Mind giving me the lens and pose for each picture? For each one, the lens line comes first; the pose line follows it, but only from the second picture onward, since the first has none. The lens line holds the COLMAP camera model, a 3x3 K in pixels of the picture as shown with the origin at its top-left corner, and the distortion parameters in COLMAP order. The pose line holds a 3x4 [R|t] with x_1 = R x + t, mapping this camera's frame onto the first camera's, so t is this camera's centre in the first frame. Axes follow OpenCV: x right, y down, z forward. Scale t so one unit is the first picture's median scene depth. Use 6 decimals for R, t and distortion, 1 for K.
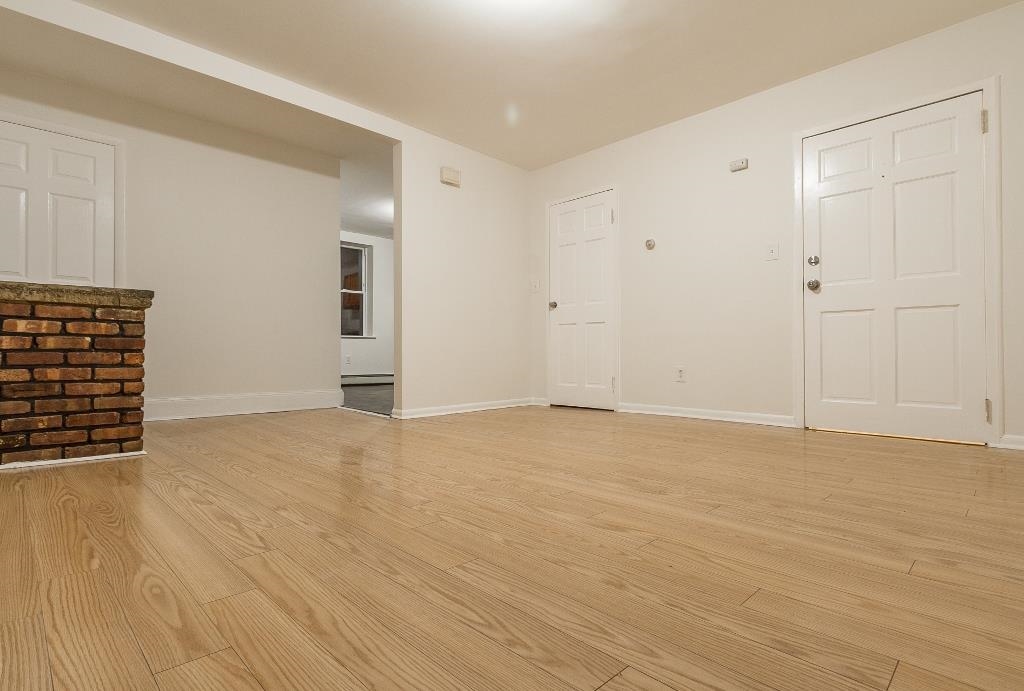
lens RADIAL K [[505.9, 0, 512.0], [0, 505.9, 345.5], [0, 0, 1]] dist [0.001618, 0.000083]
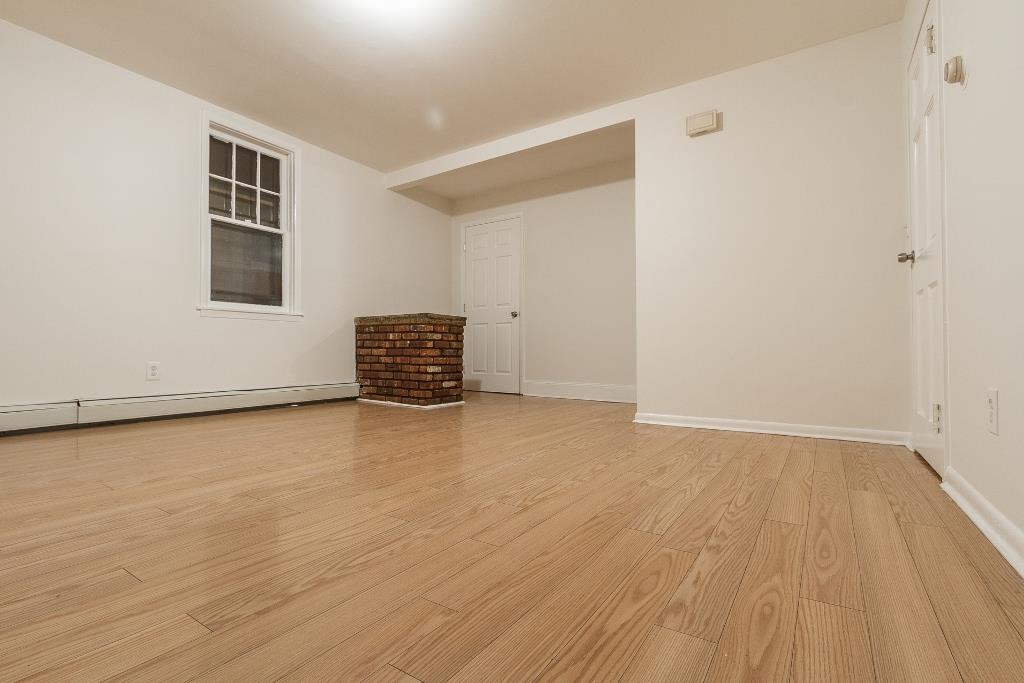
lens RADIAL K [[478.4, 0, 508.2], [0, 478.4, 345.5], [0, 0, 1]] dist [-0.001021, -0.000332]
pose [[0.193874, -0.008783, -0.980987, 1.008607], [0.010508, 0.999921, -0.006876, 0.016947], [0.980970, -0.008975, 0.193951, 1.044634]]
